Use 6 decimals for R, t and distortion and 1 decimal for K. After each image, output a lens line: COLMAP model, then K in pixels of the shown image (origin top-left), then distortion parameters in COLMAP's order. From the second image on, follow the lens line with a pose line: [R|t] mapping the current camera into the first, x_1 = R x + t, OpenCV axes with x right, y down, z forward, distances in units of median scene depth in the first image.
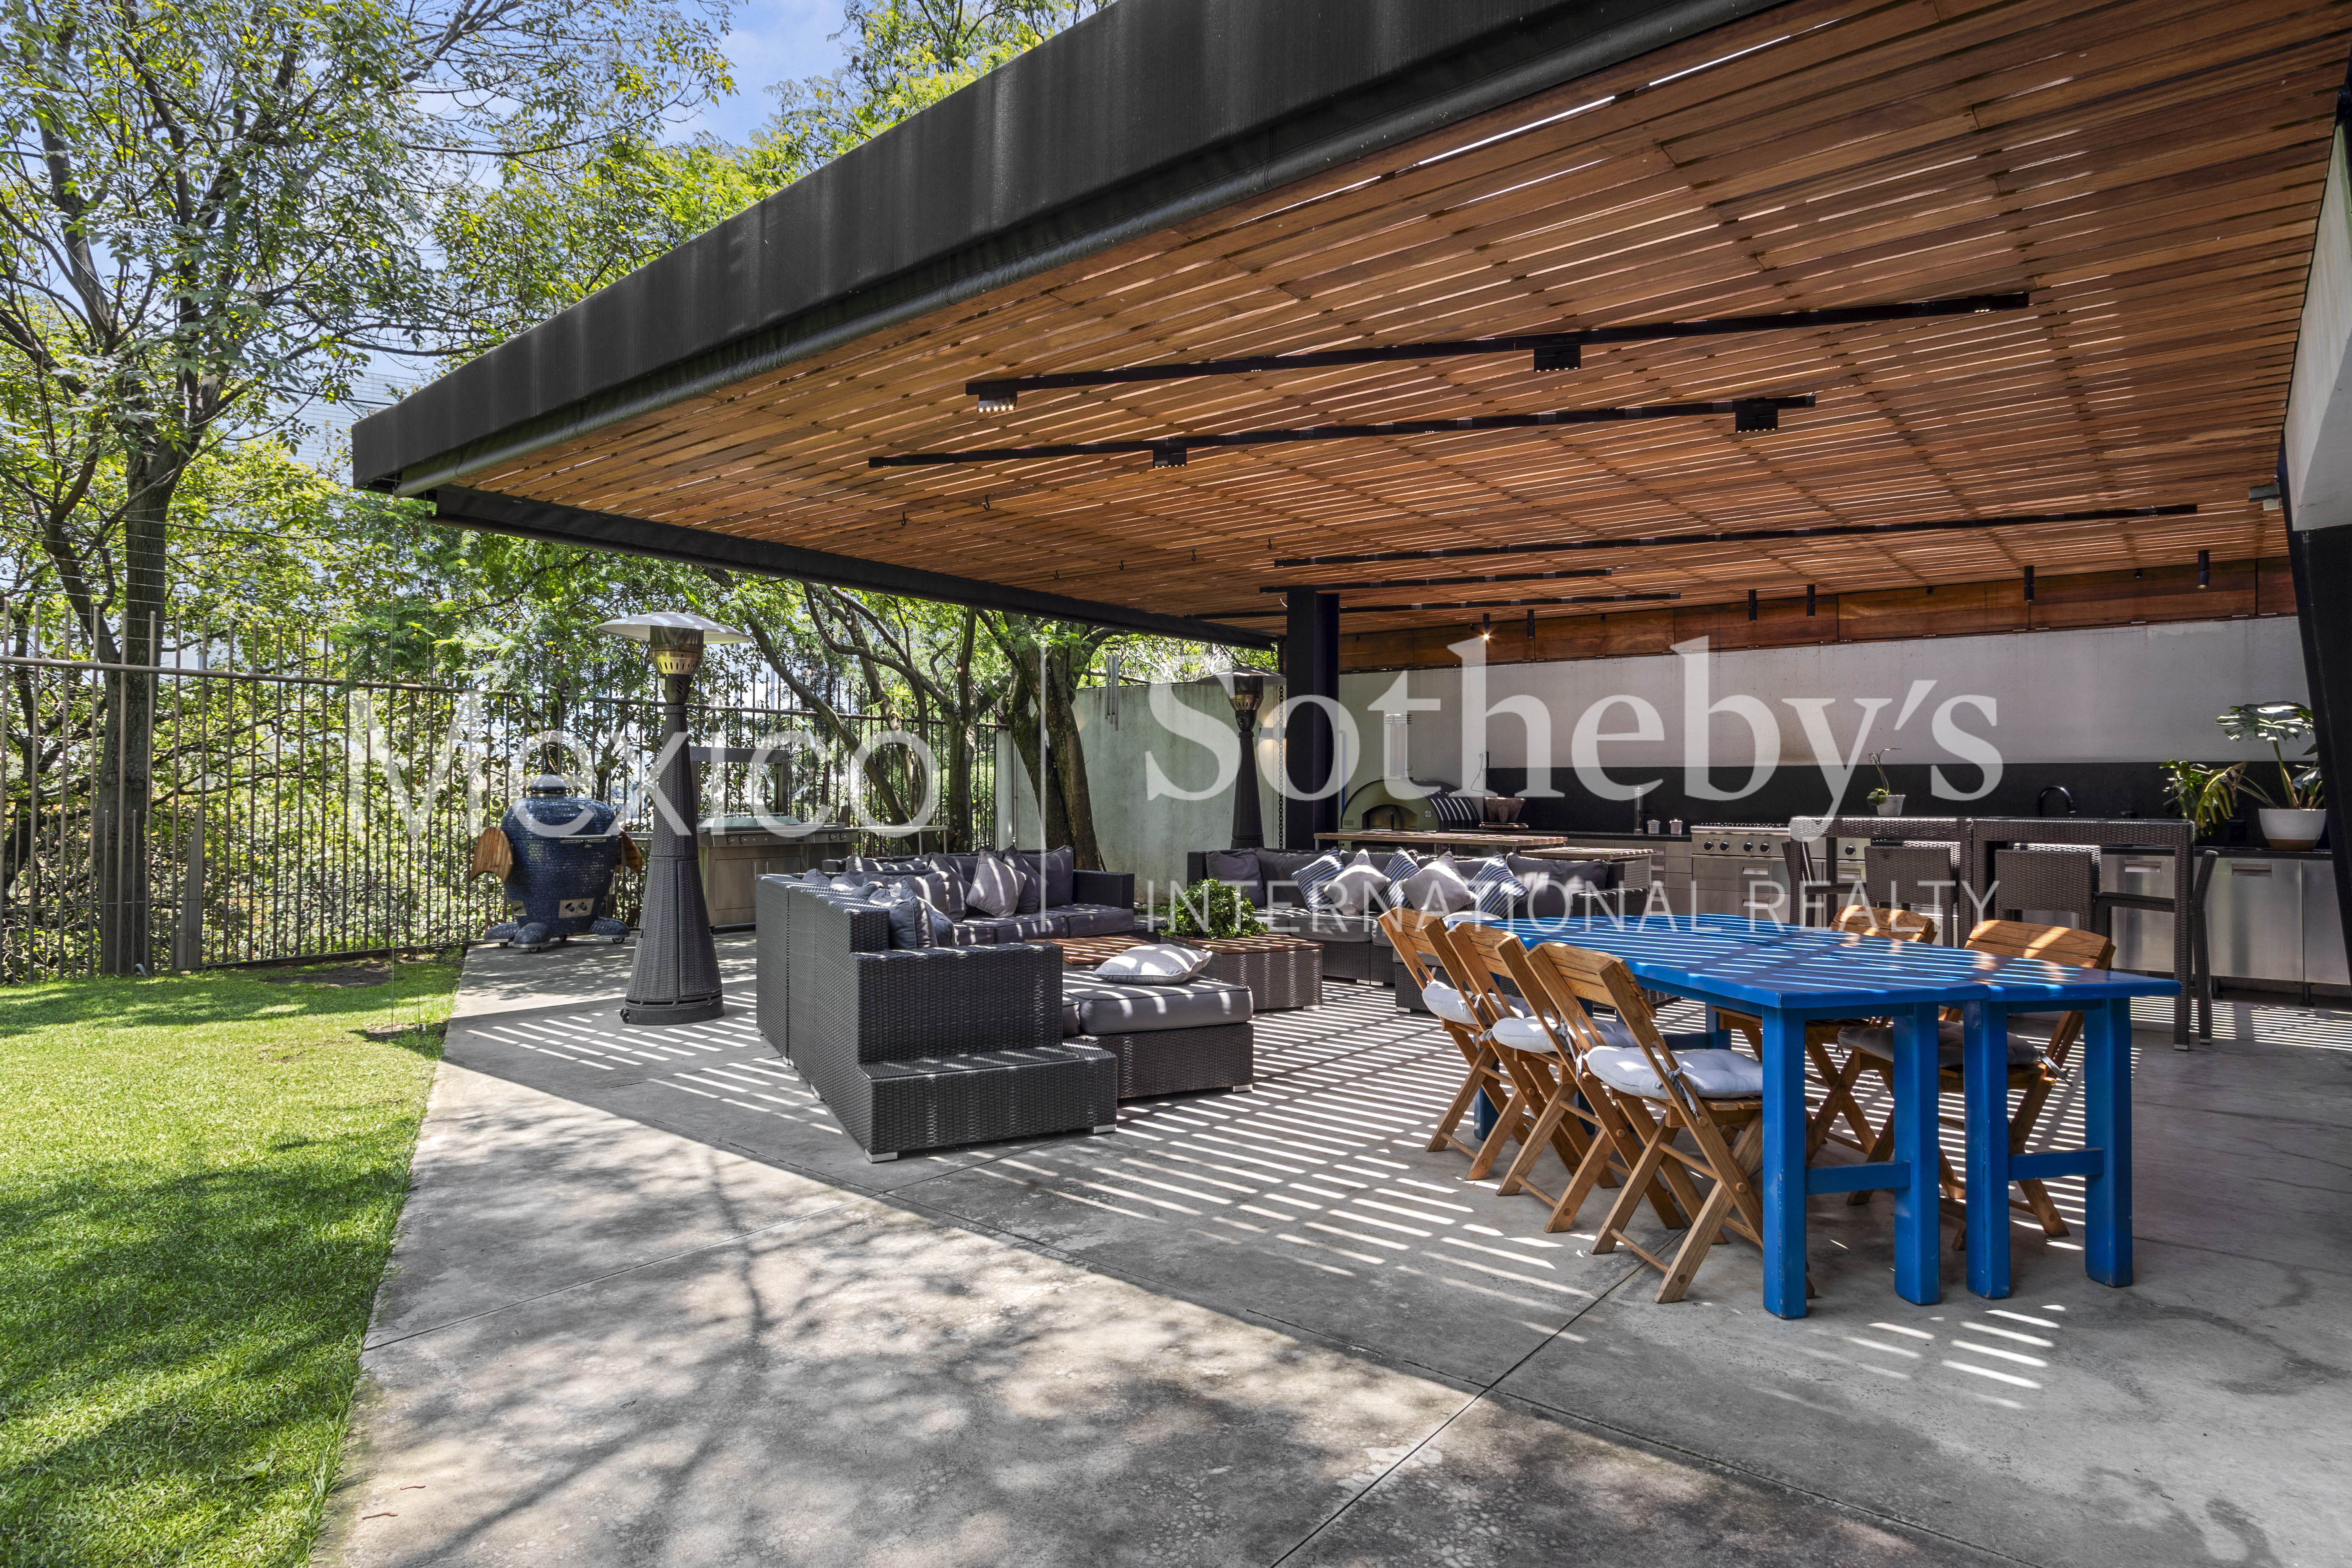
lens RADIAL K [[1236.8, 0, 1177.7], [0, 1236.8, 781.5], [0, 0, 1]] dist [0.001091, -0.000123]
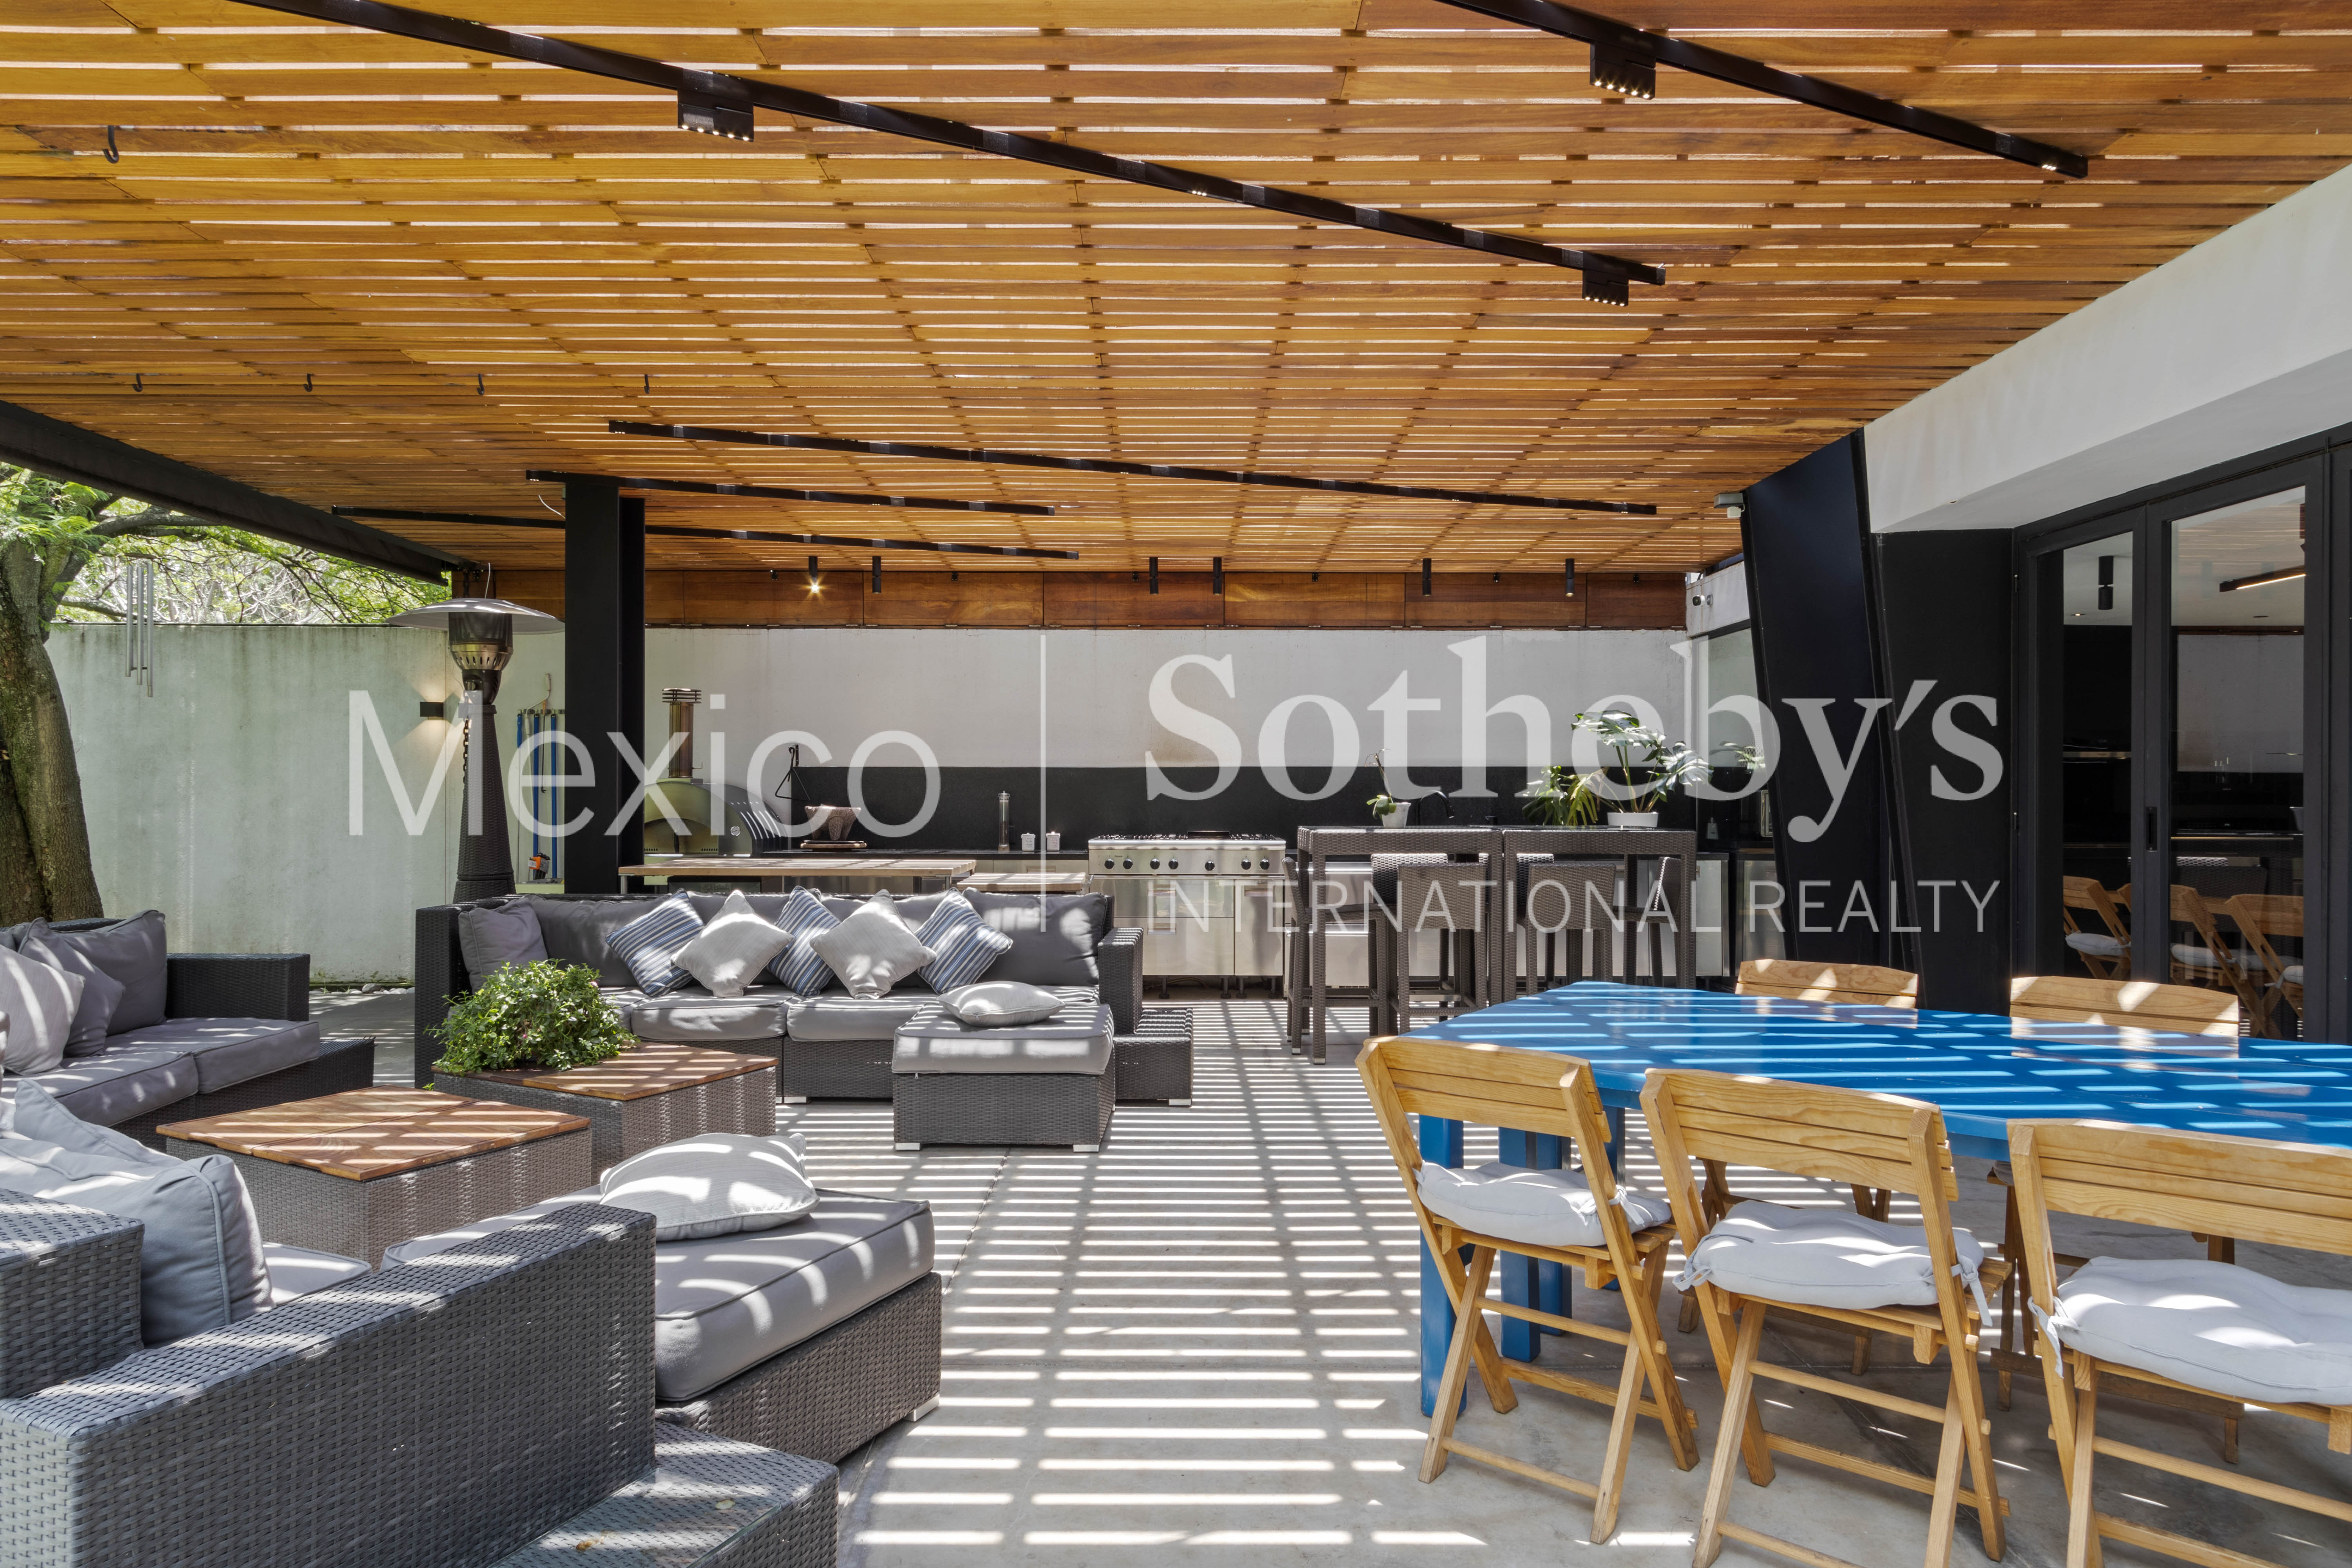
lens RADIAL K [[1381.0, 0, 1167.1], [0, 1381.0, 796.4], [0, 0, 1]] dist [0.007262, 0.000311]
pose [[0.781446, -0.004380, 0.623957, -0.127156], [-0.002444, 0.999946, 0.010081, -0.002347], [-0.623968, -0.009402, 0.781393, 0.290109]]
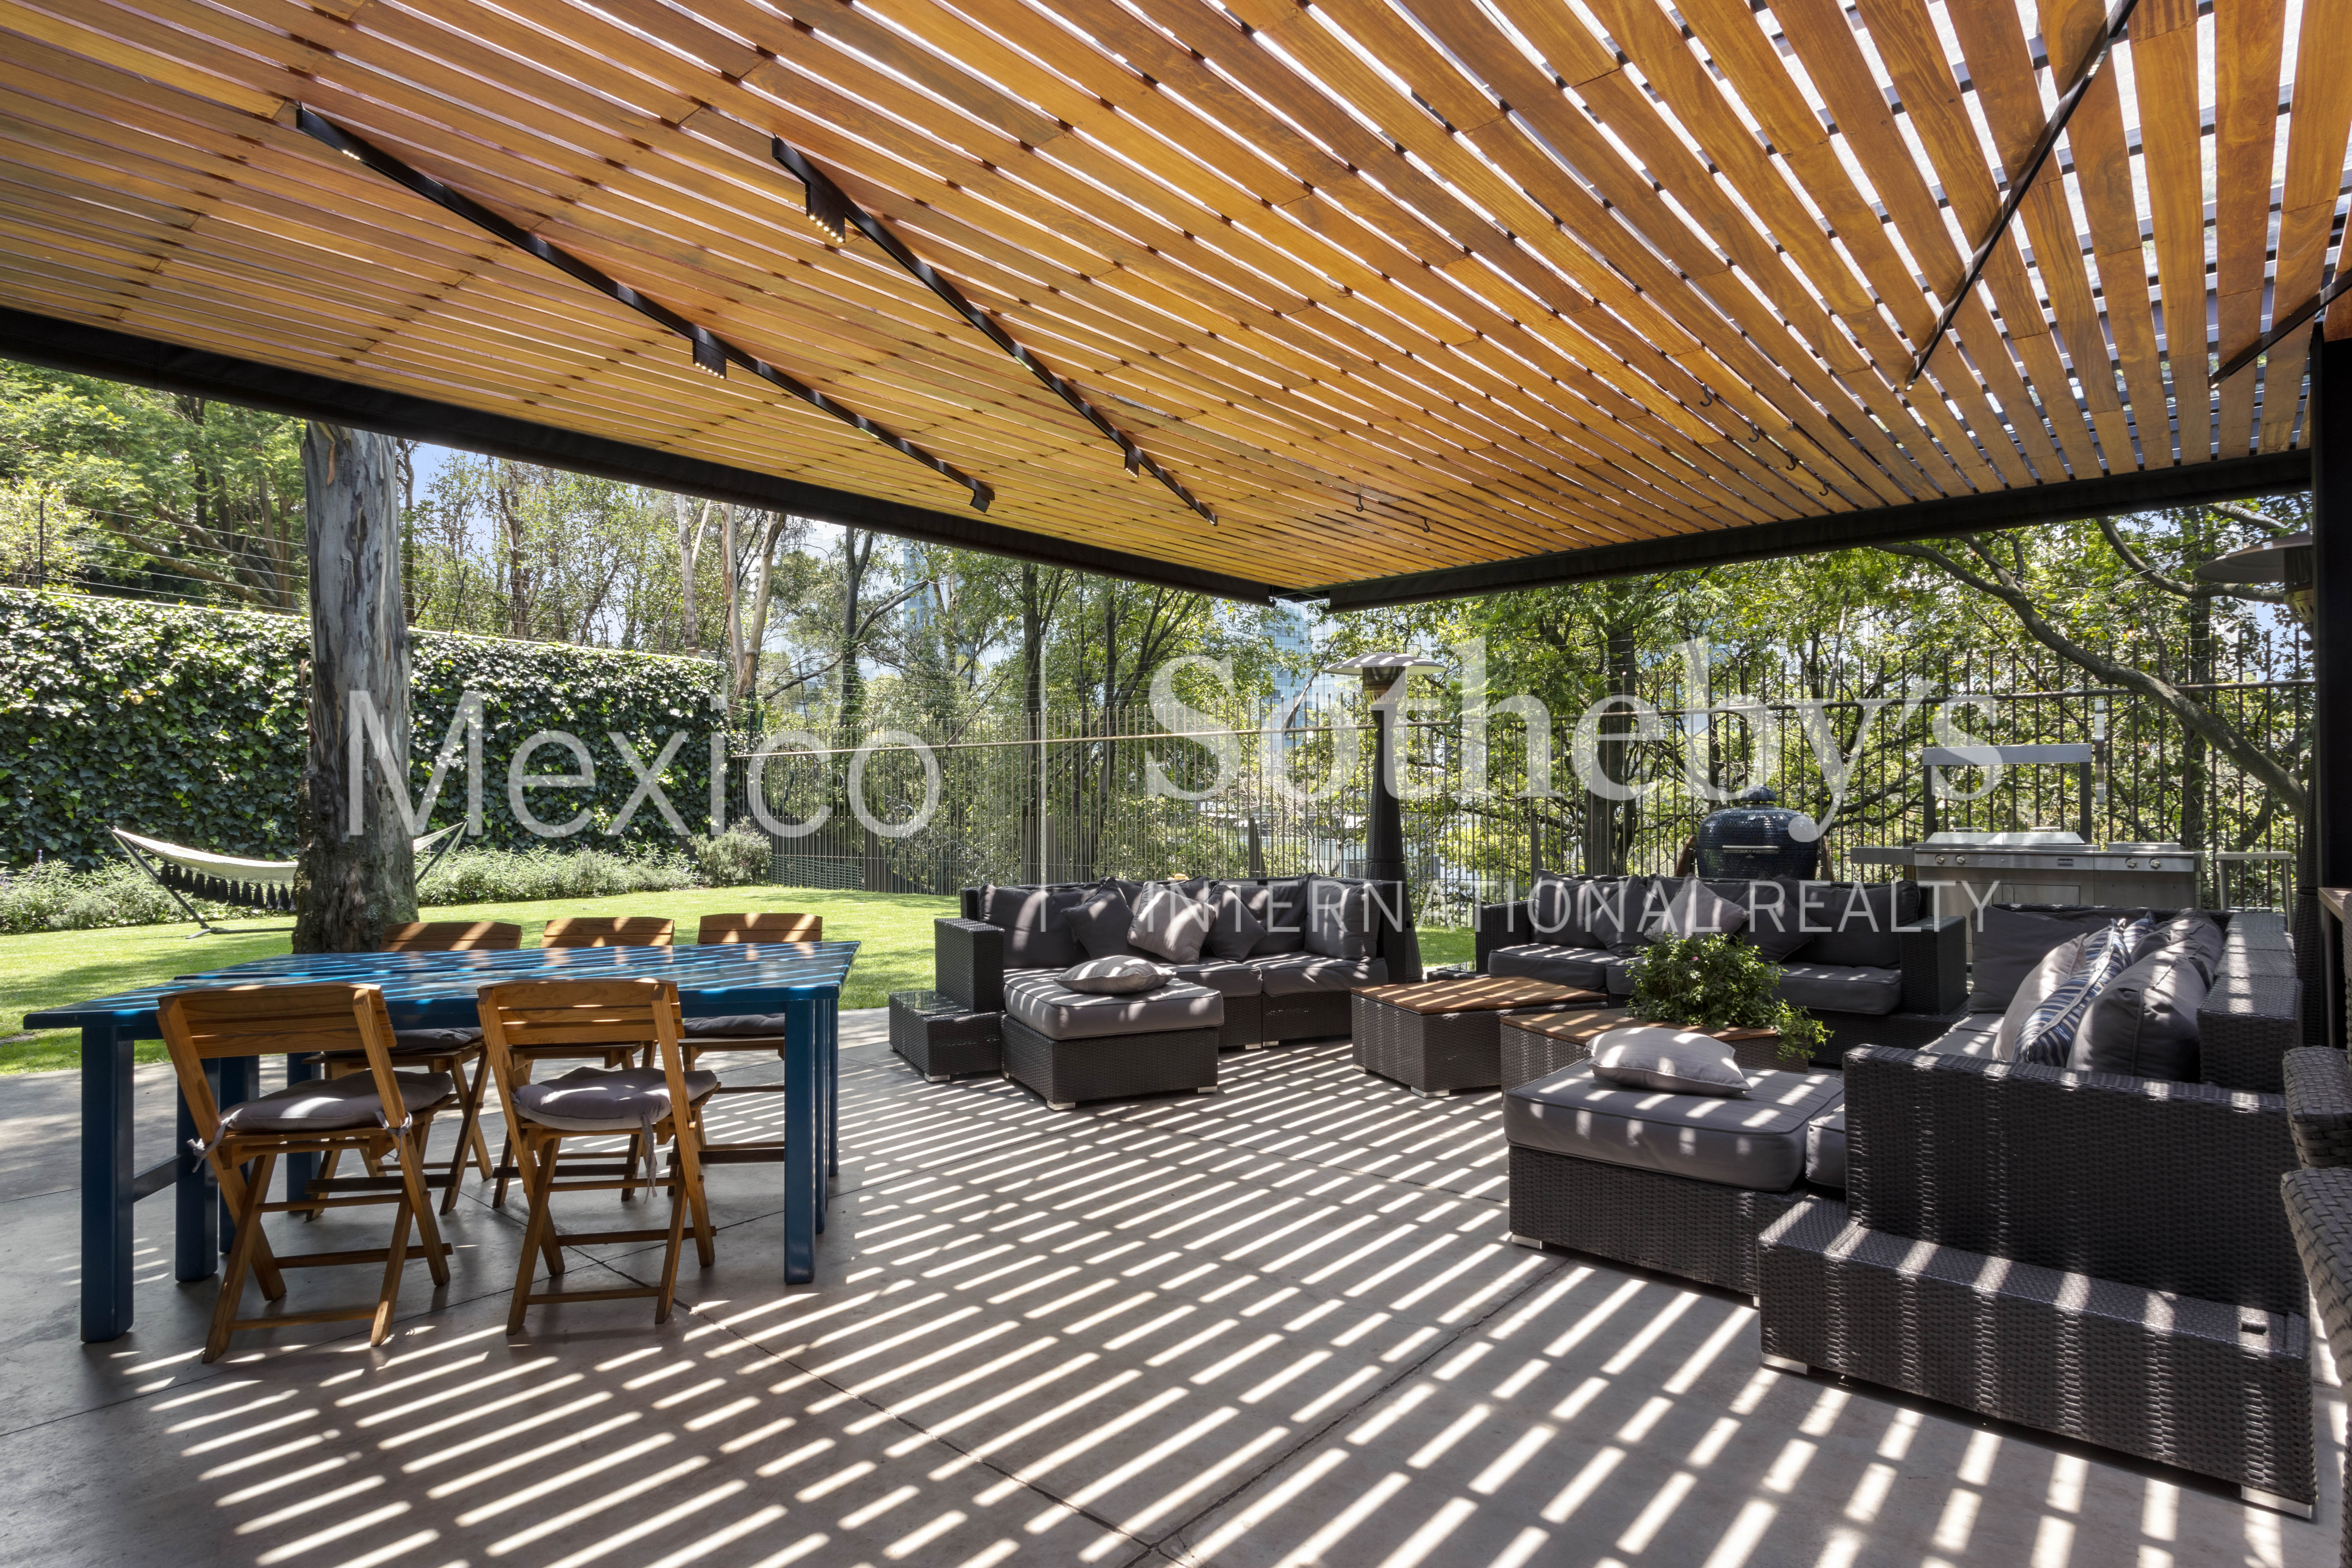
lens RADIAL K [[1236.8, 0, 1168.1], [0, 1236.8, 786.4], [0, 0, 1]] dist [0.001091, -0.000123]
pose [[-0.039475, -0.020488, -0.999011, 0.600888], [0.007280, 0.999757, -0.020791, 0.011403], [0.999194, -0.008094, -0.039316, 0.657477]]
